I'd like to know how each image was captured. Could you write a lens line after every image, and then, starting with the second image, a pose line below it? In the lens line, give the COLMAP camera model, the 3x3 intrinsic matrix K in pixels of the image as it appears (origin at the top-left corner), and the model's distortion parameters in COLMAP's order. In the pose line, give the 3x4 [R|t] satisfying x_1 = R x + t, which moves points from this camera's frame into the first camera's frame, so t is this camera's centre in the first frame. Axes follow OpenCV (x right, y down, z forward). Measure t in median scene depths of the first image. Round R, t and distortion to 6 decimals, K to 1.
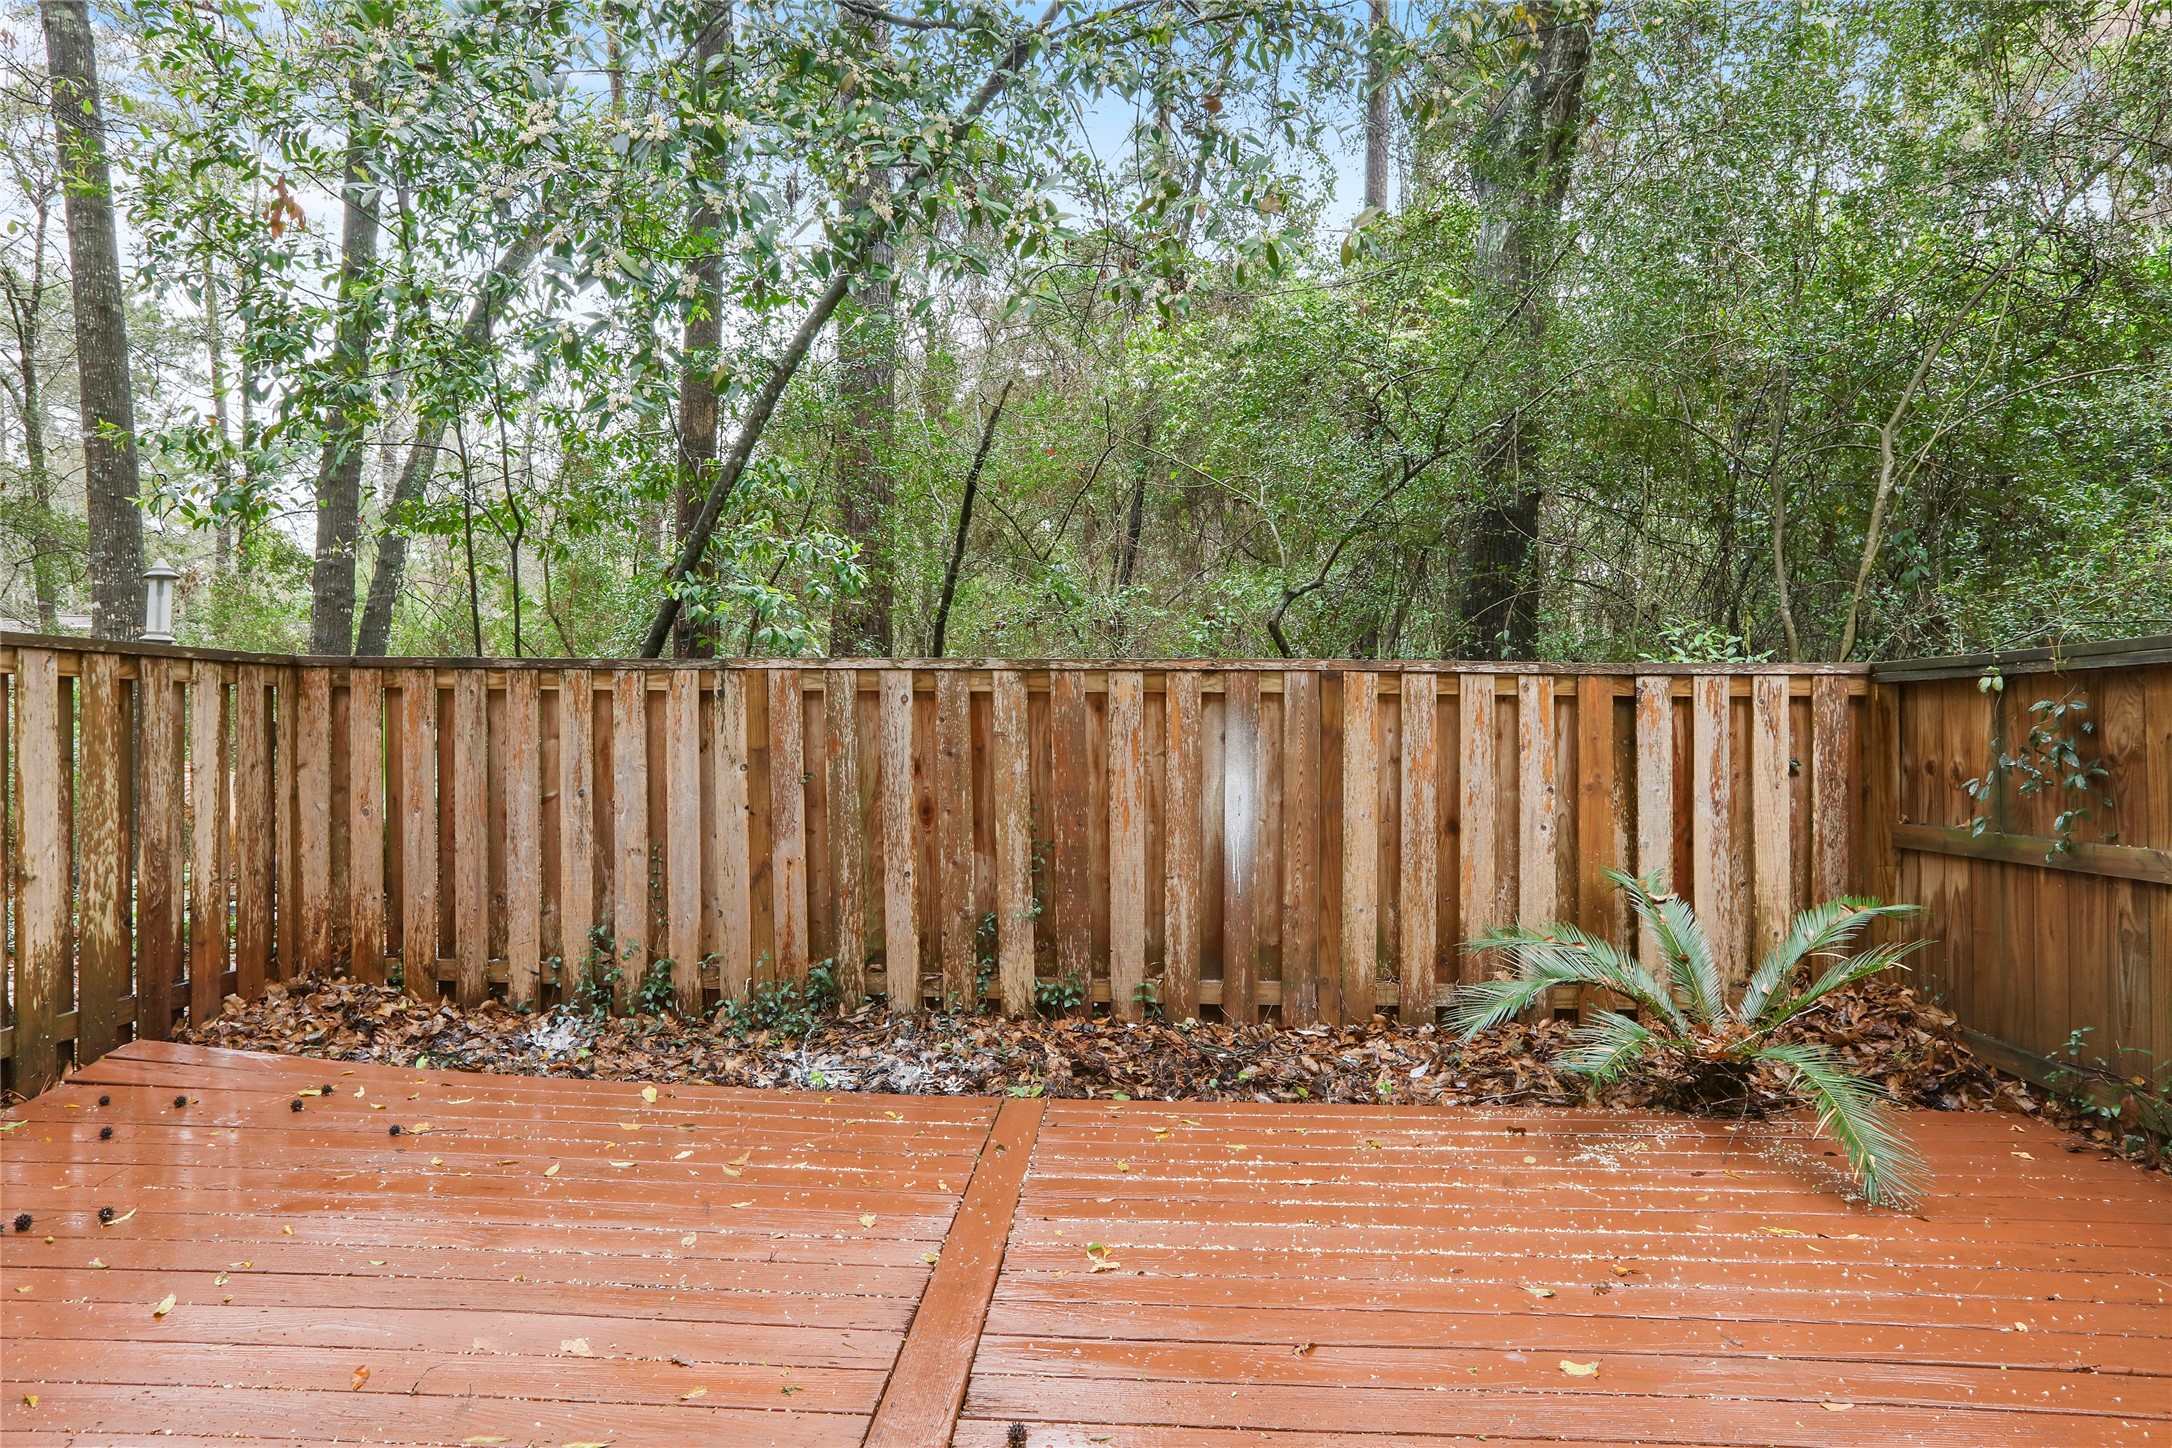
lens RADIAL K [[1220.1, 0, 1079.8], [0, 1220.1, 724.9], [0, 0, 1]] dist [-0.032018, -0.000429]
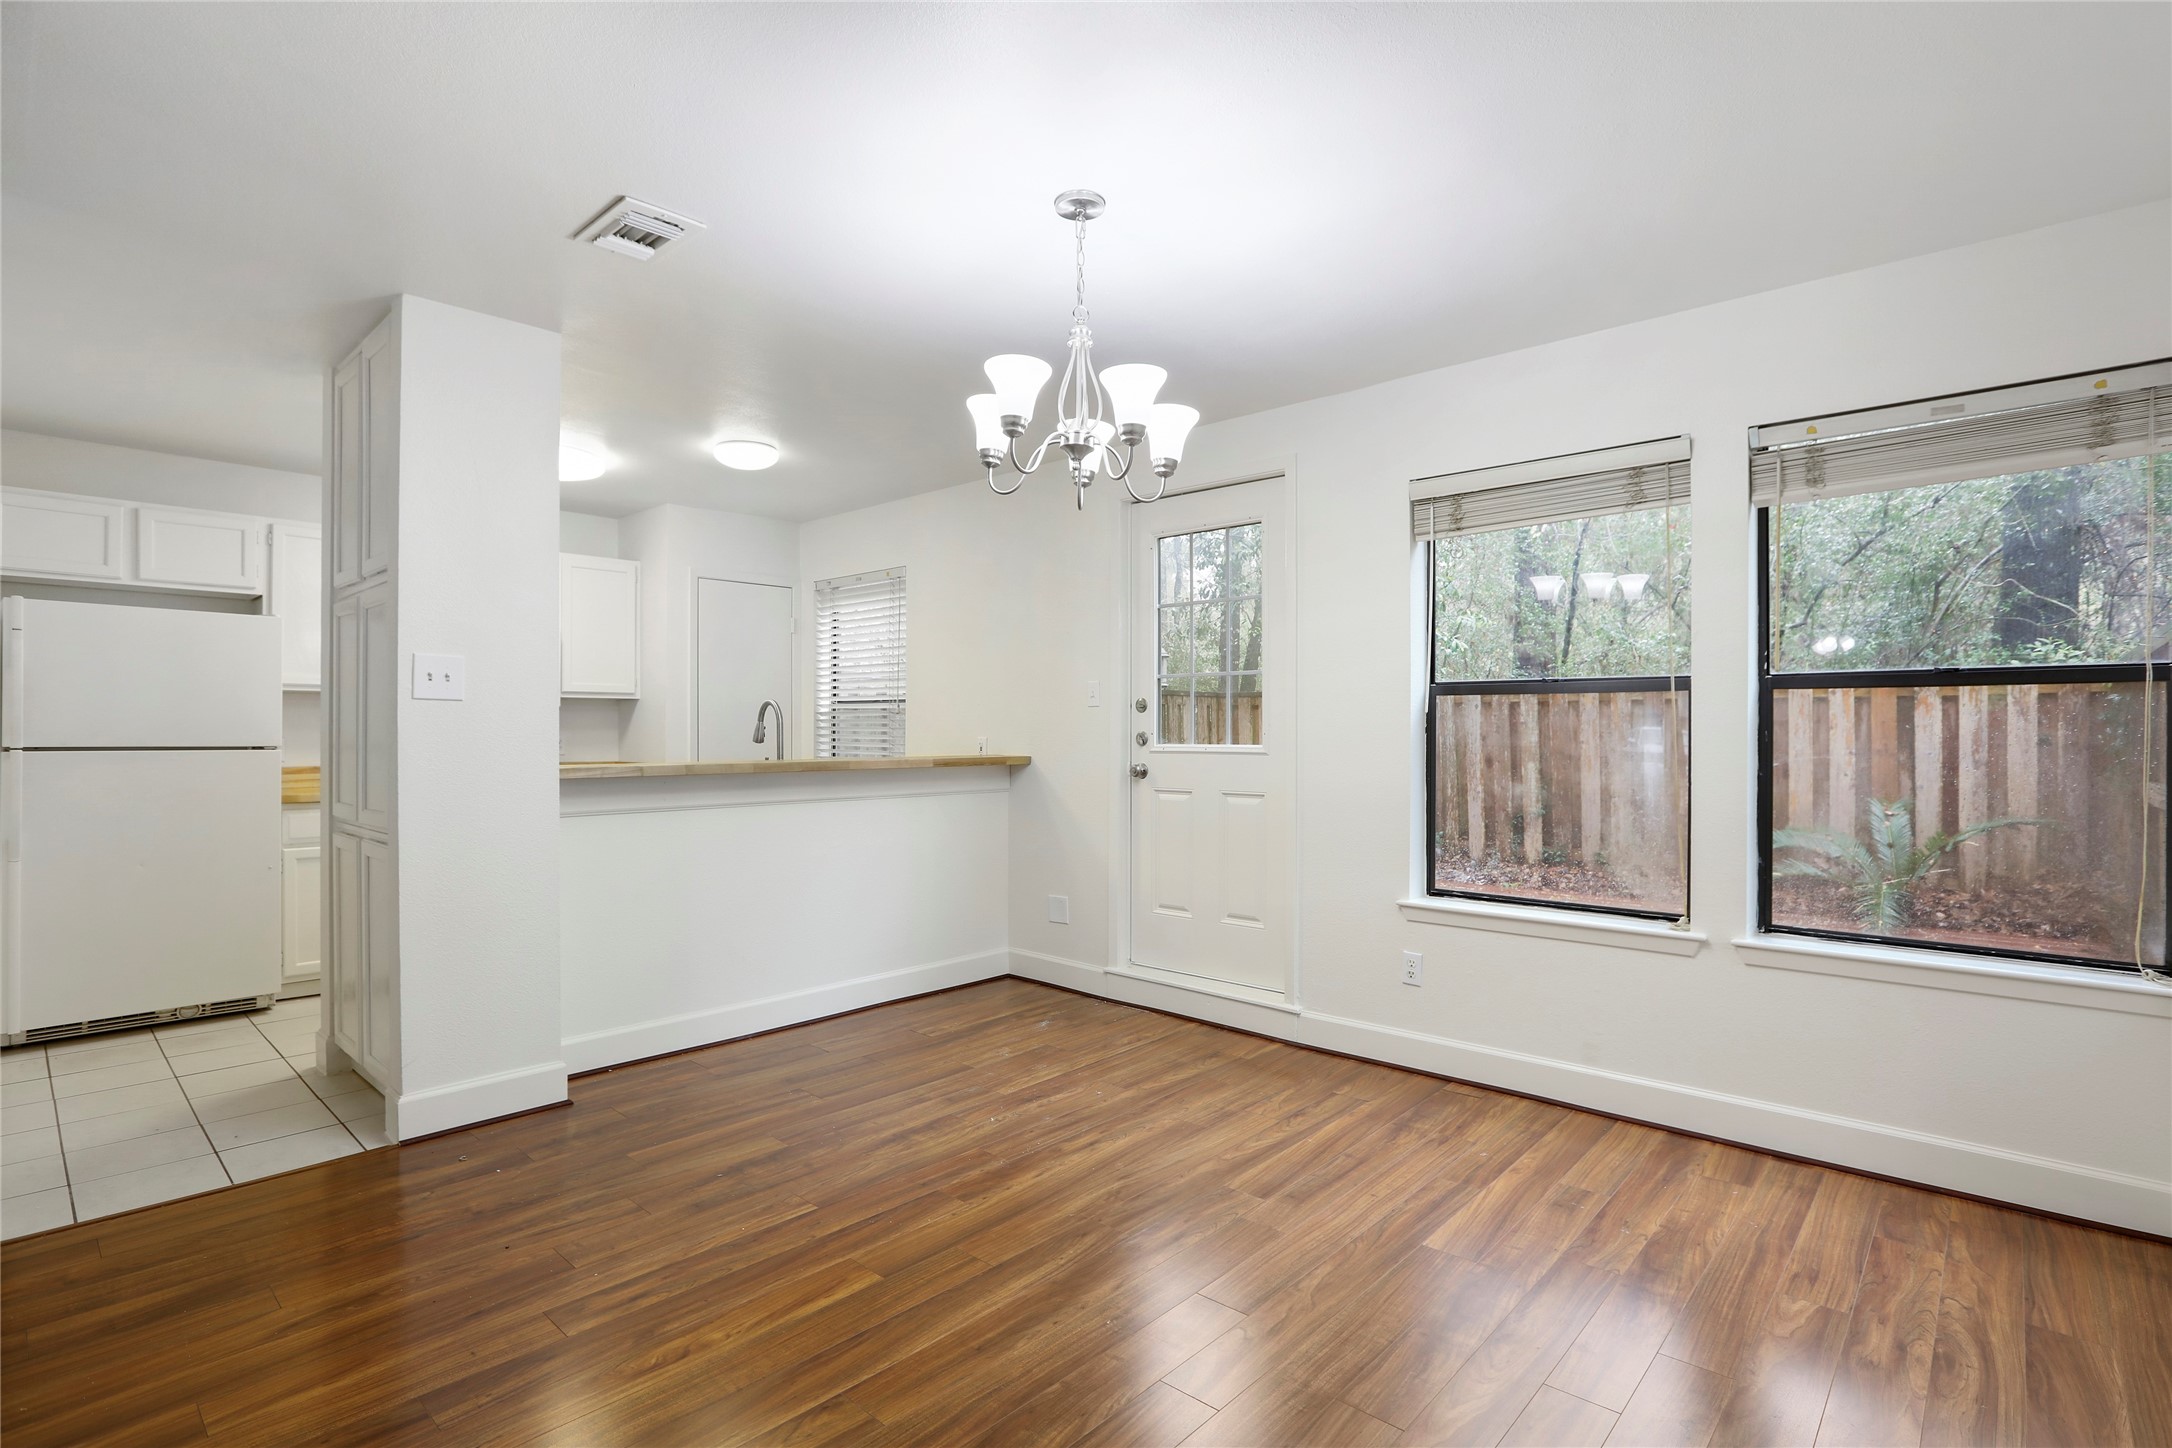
lens RADIAL K [[1081.8, 0, 1069.2], [0, 1081.8, 717.7], [0, 0, 1]] dist [-0.035994, 0.011921]
pose [[0.765475, -0.012106, -0.643352, 0.498247], [0.003806, 0.999891, -0.014287, 0.021295], [0.643454, 0.008487, 0.765437, -0.826957]]
